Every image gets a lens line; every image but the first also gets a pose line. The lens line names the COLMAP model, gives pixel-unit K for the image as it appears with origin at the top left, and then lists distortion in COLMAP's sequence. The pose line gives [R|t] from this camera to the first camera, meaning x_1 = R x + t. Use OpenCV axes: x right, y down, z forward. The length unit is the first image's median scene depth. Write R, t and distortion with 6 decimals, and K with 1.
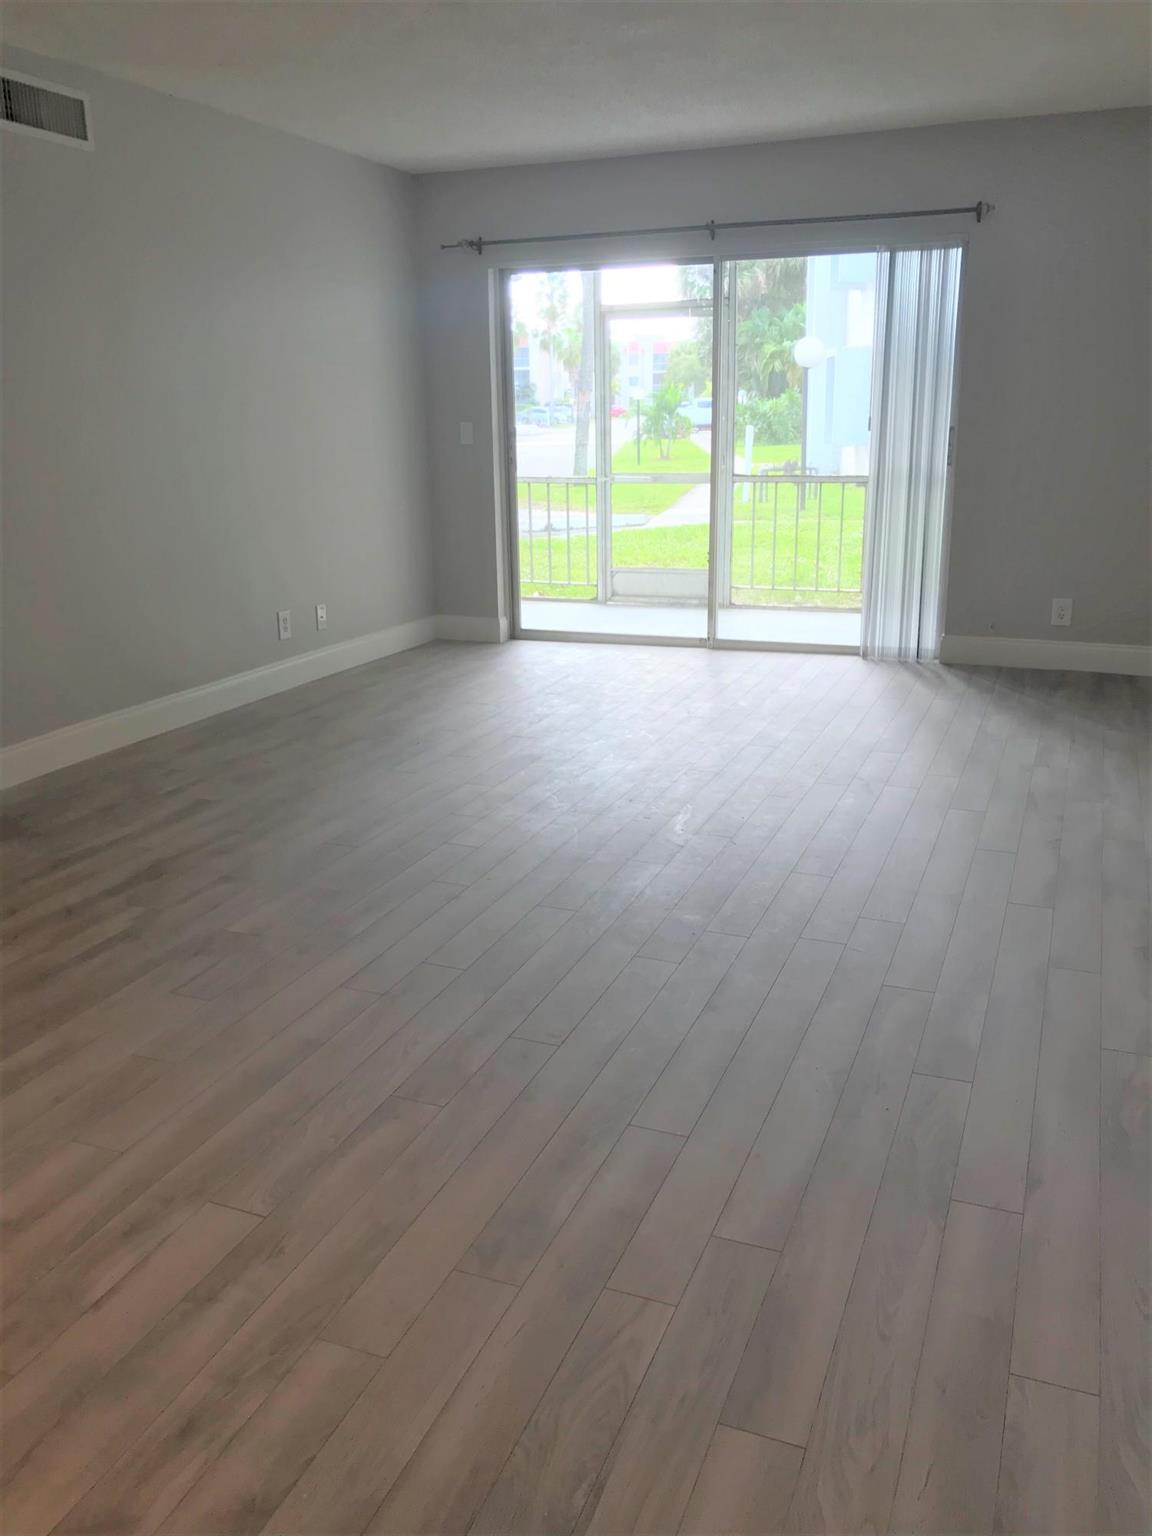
lens RADIAL K [[1267.0, 0, 579.2], [0, 1267.0, 752.0], [0, 0, 1]] dist [0.033675, -0.048444]
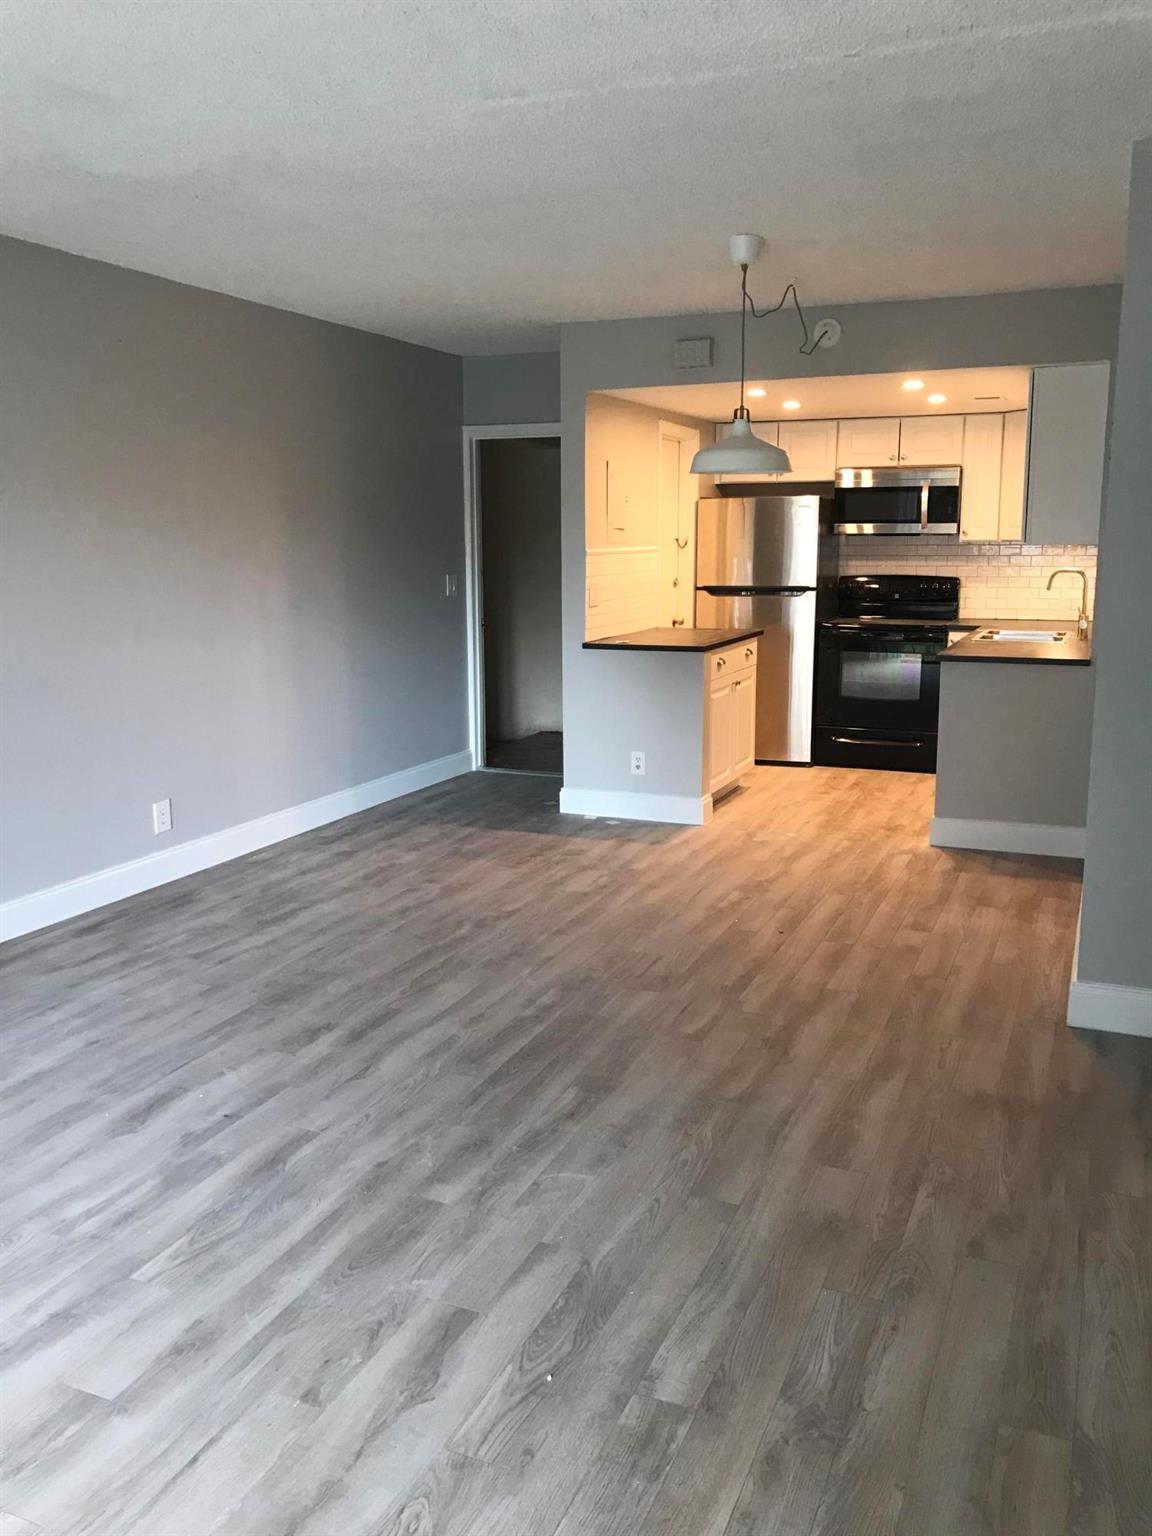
lens RADIAL K [[1267.0, 0, 579.2], [0, 1267.0, 752.0], [0, 0, 1]] dist [0.033675, -0.048444]
pose [[-0.999413, 0.019585, 0.028117, -0.243139], [0.029745, 0.903230, 0.428126, -0.617501], [-0.017012, 0.428711, -0.903282, 2.046469]]
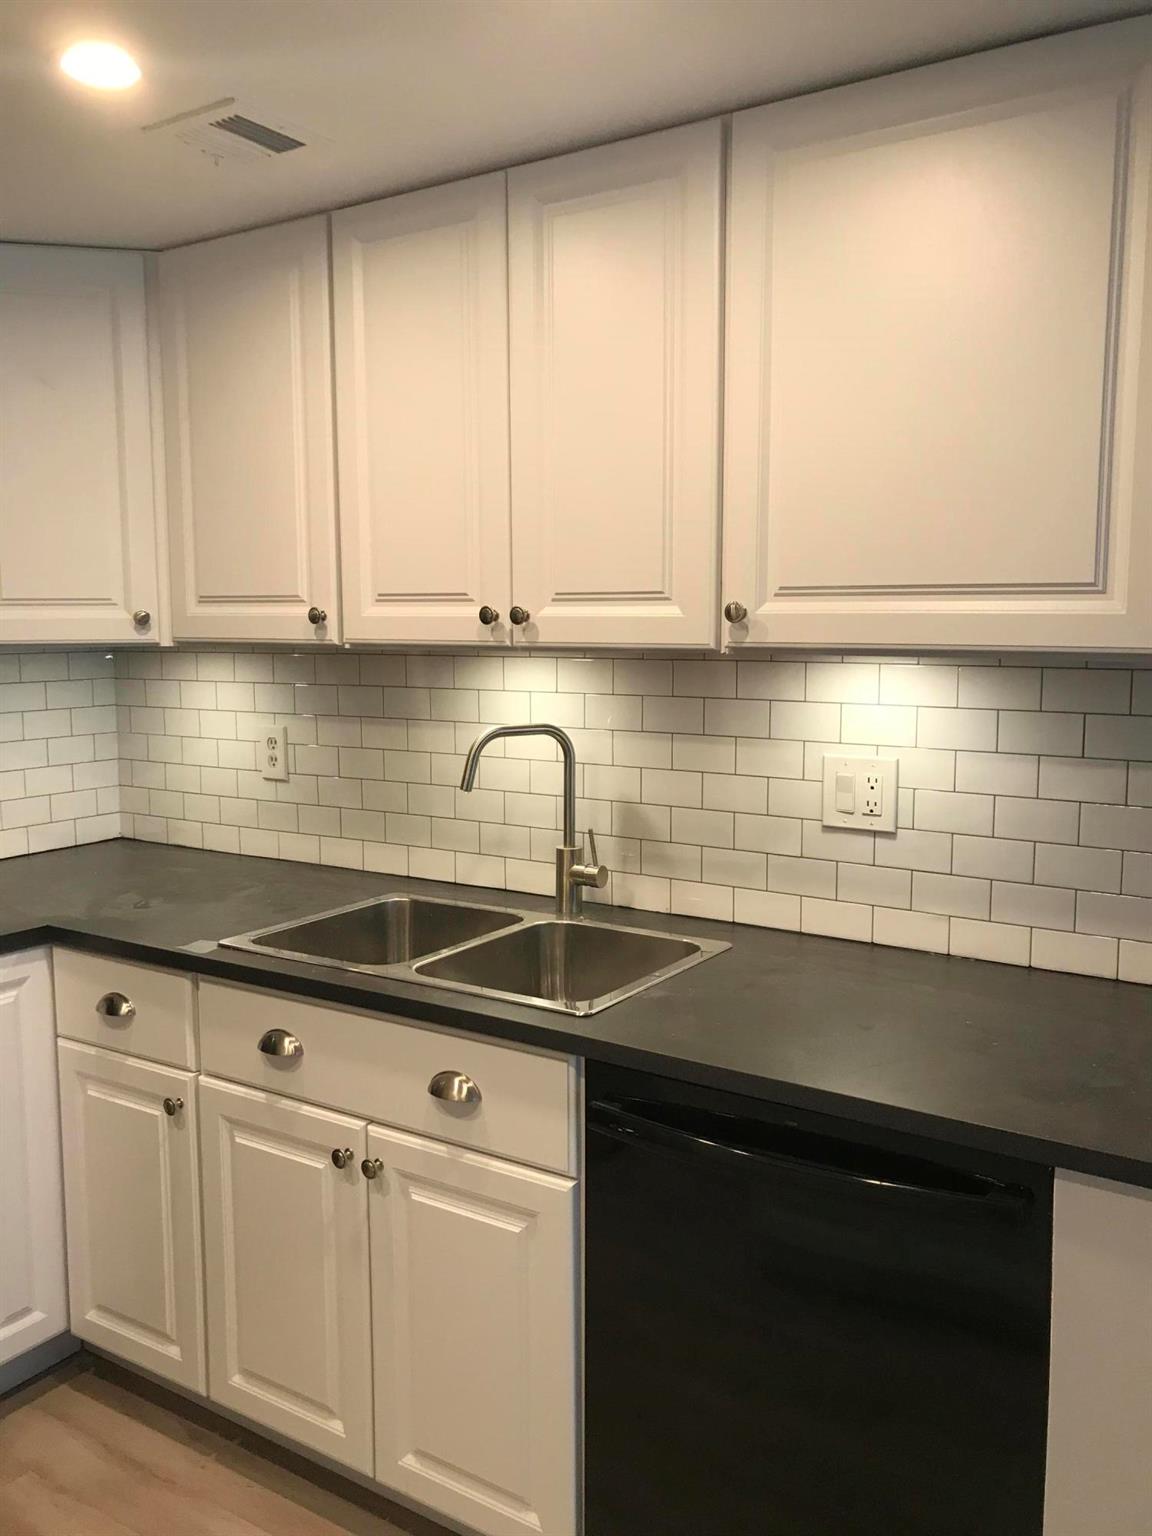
lens RADIAL K [[1267.0, 0, 579.2], [0, 1267.0, 752.0], [0, 0, 1]] dist [0.033675, -0.048444]
pose [[-0.194881, 0.125779, -0.972729, -0.303551], [-0.255247, 0.951069, 0.174116, -0.095222], [0.947032, 0.282218, -0.153240, 0.184379]]
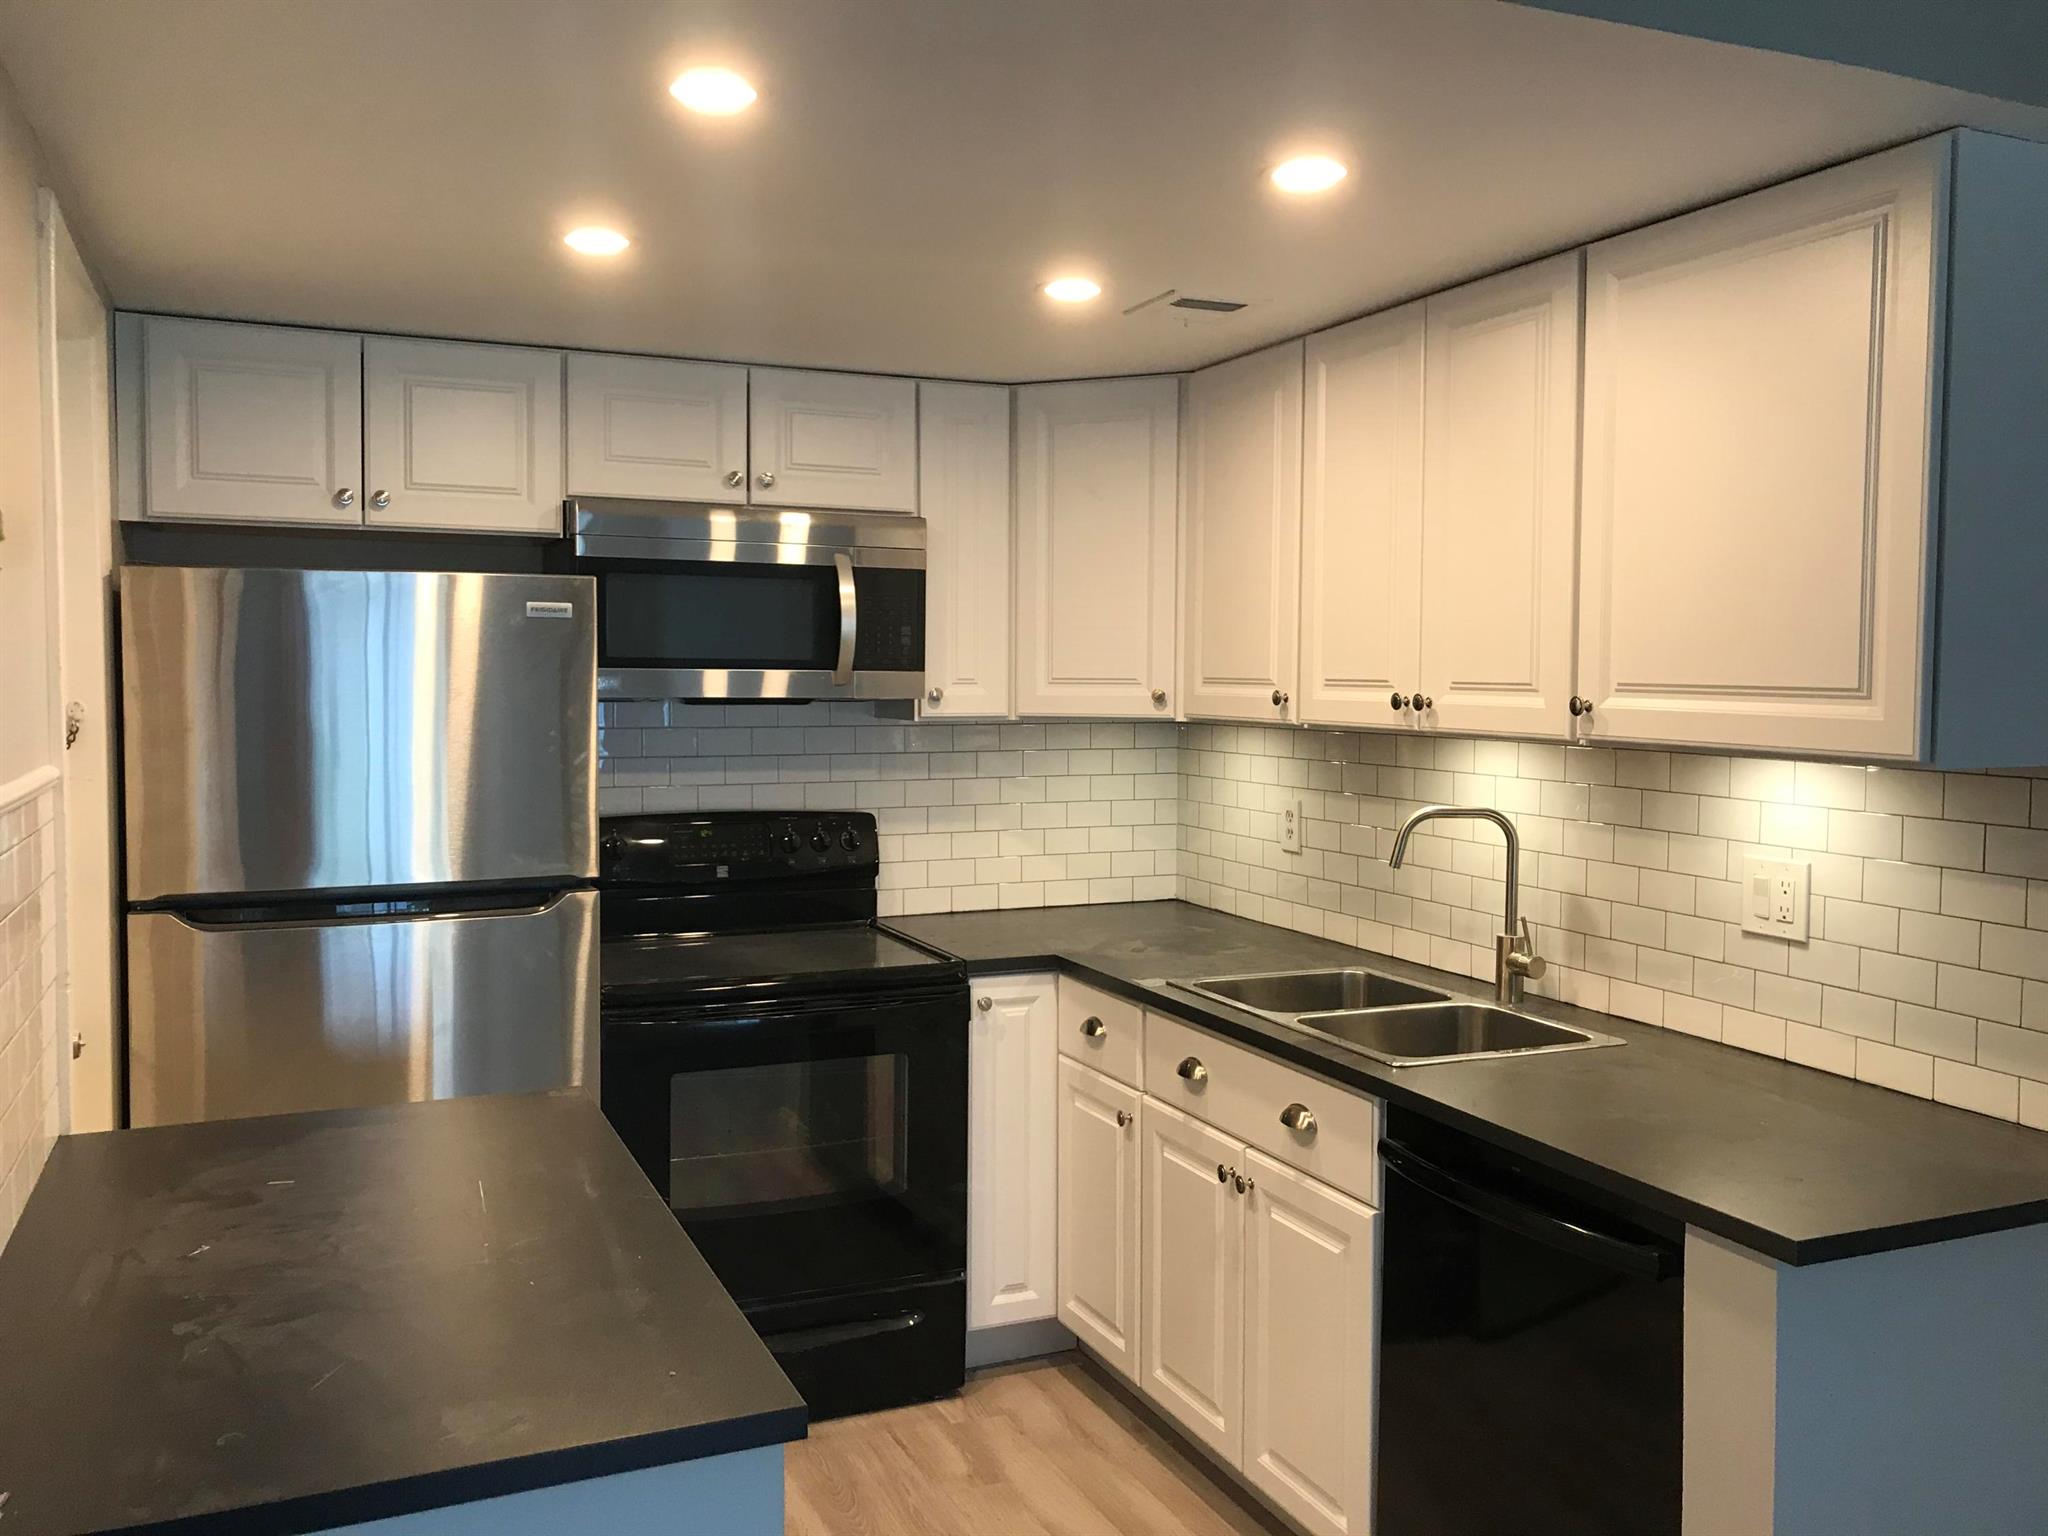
lens RADIAL K [[1676.2, 0, 997.3], [0, 1676.2, 737.0], [0, 0, 1]] dist [0.027763, -0.131582]
pose [[-0.712267, 0.044616, -0.700490, -0.131975], [-0.180172, 0.952918, 0.243895, -0.202076], [0.678391, 0.299927, -0.670693, 0.491452]]
